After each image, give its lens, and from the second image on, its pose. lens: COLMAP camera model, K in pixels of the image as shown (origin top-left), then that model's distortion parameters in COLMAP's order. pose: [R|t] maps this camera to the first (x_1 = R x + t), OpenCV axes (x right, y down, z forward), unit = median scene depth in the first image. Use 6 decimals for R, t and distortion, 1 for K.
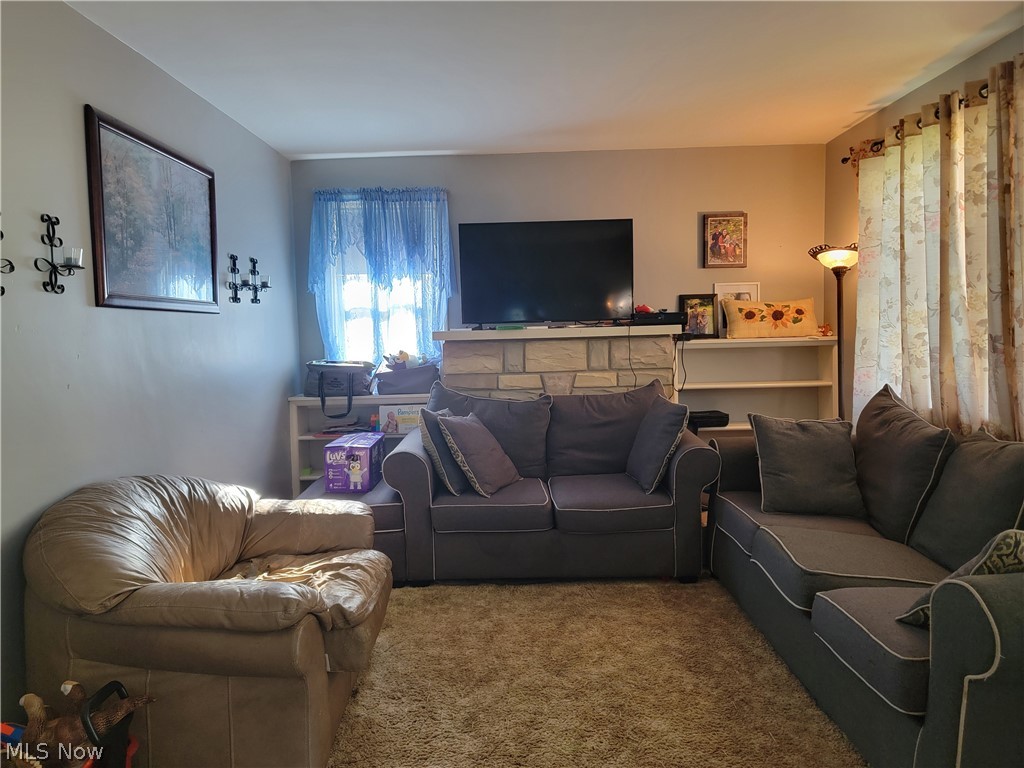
lens RADIAL K [[717.6, 0, 523.5], [0, 717.6, 367.7], [0, 0, 1]] dist [0.073383, -0.055716]
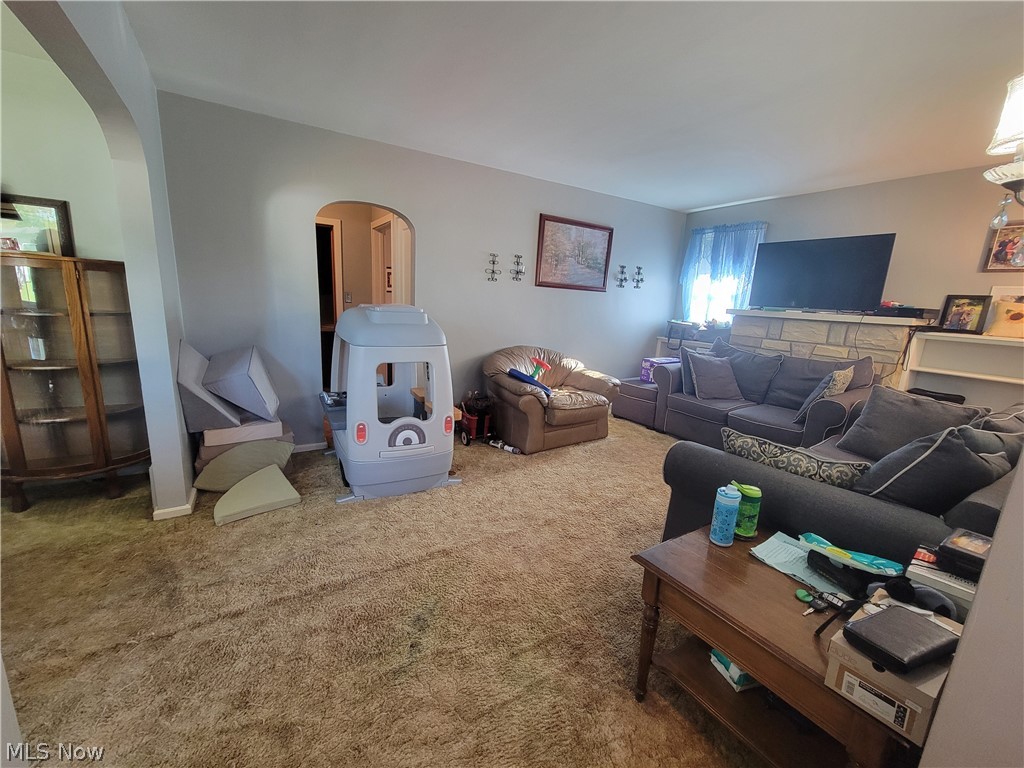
lens RADIAL K [[417.7, 0, 507.1], [0, 417.7, 380.7], [0, 0, 1]] dist [-0.000928, 0.000714]
pose [[0.541620, 0.216876, -0.812166, 0.558662], [-0.113342, 0.976165, 0.185083, -0.008871], [0.832948, -0.008192, 0.553291, -0.003569]]
